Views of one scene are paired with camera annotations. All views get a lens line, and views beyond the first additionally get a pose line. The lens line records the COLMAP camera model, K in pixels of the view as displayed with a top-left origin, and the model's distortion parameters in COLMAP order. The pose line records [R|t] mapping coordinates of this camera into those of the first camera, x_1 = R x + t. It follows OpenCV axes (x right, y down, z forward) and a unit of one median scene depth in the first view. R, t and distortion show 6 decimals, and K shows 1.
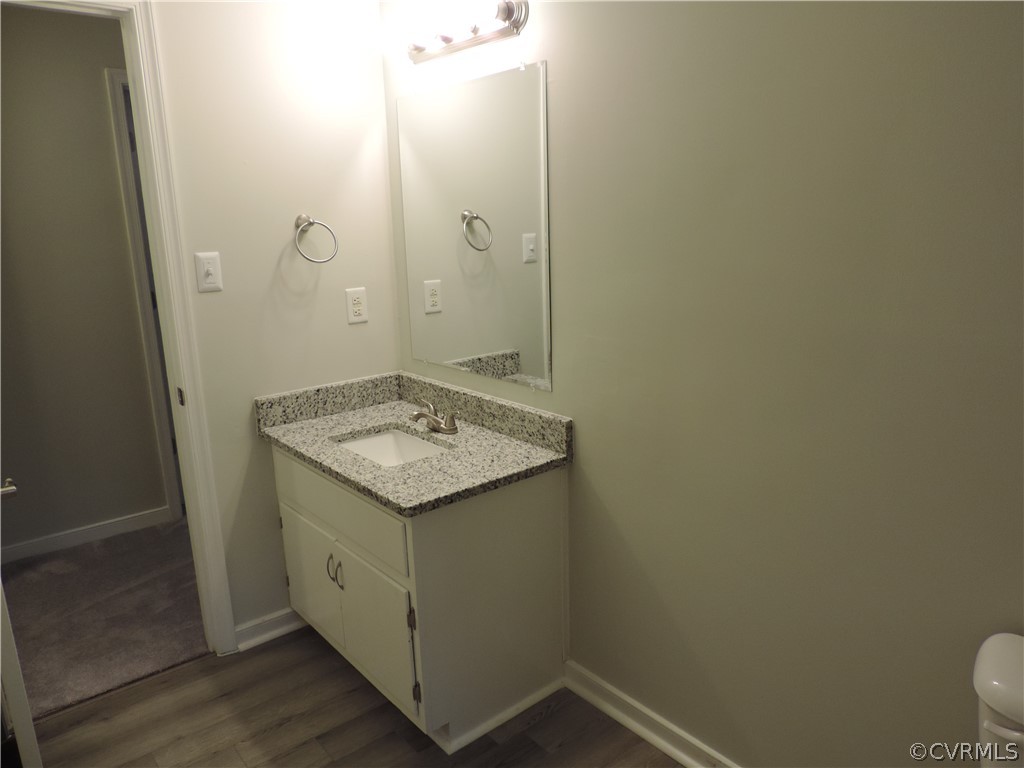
lens RADIAL K [[731.3, 0, 511.9], [0, 731.3, 381.5], [0, 0, 1]] dist [-0.006495, -0.002780]
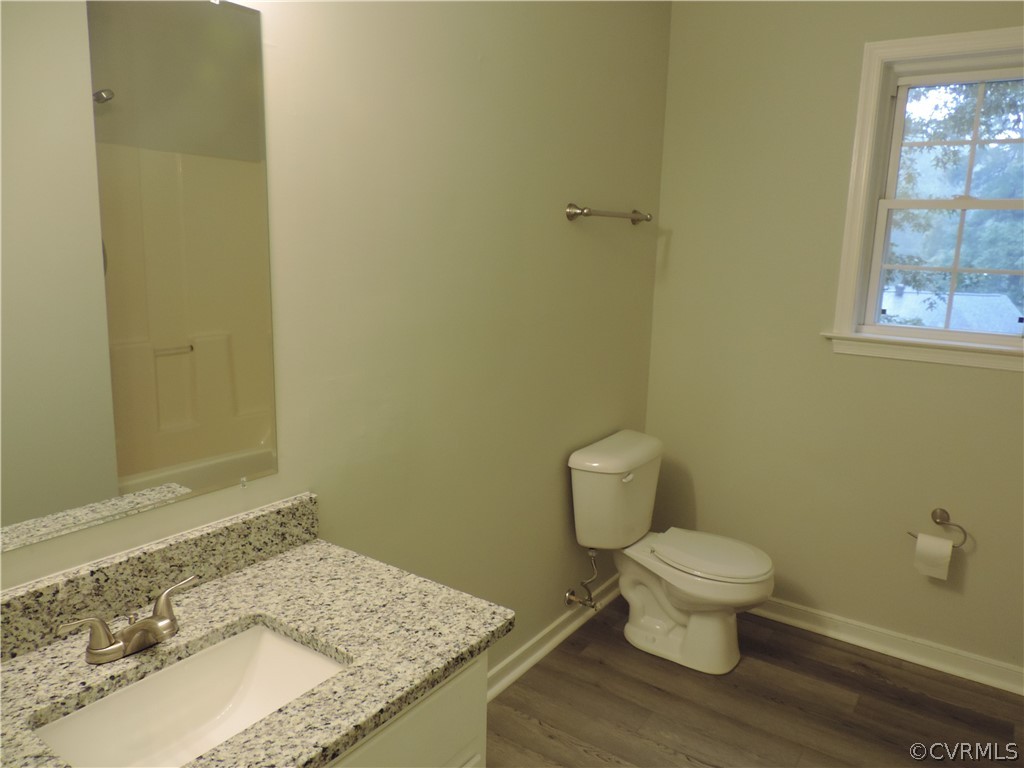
lens RADIAL K [[731.3, 0, 514.7], [0, 731.3, 389.2], [0, 0, 1]] dist [-0.006495, -0.002780]
pose [[-0.261723, -0.171003, 0.949873, -0.671697], [0.202155, 0.952635, 0.227201, -0.178894], [-0.943734, 0.251485, -0.214757, 0.905048]]
